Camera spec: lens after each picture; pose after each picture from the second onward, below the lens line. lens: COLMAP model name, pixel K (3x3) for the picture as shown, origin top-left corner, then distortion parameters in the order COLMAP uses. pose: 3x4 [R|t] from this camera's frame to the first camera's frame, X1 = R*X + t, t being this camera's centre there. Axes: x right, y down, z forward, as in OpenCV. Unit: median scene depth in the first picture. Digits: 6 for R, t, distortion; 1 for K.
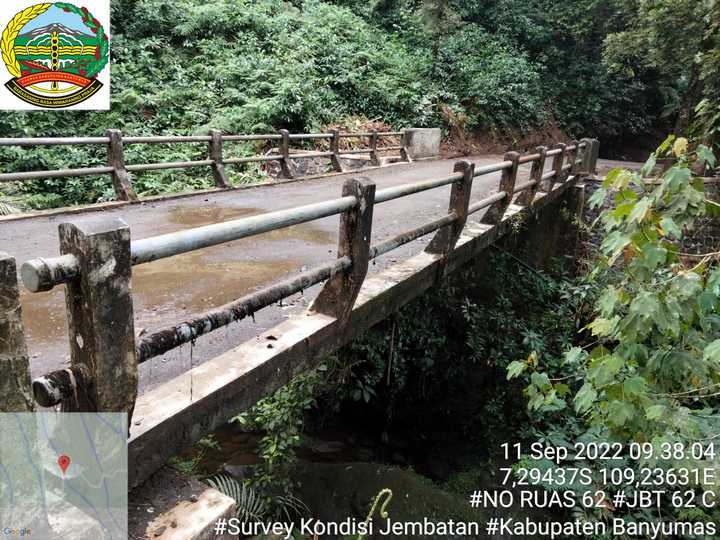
lens RADIAL K [[535.1, 0, 351.8], [0, 535.1, 273.6], [0, 0, 1]] dist [0.032270, -0.006170]
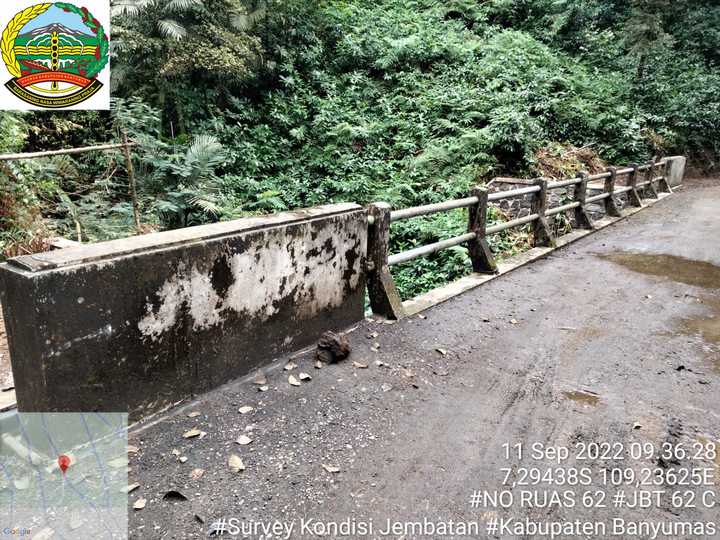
lens RADIAL K [[535.1, 0, 351.8], [0, 535.1, 273.6], [0, 0, 1]] dist [0.032270, -0.006170]
pose [[0.987617, 0.022415, -0.155274, -0.232081], [-0.027437, 0.999165, -0.030281, -0.017481], [0.154466, 0.034166, 0.987407, -0.017931]]
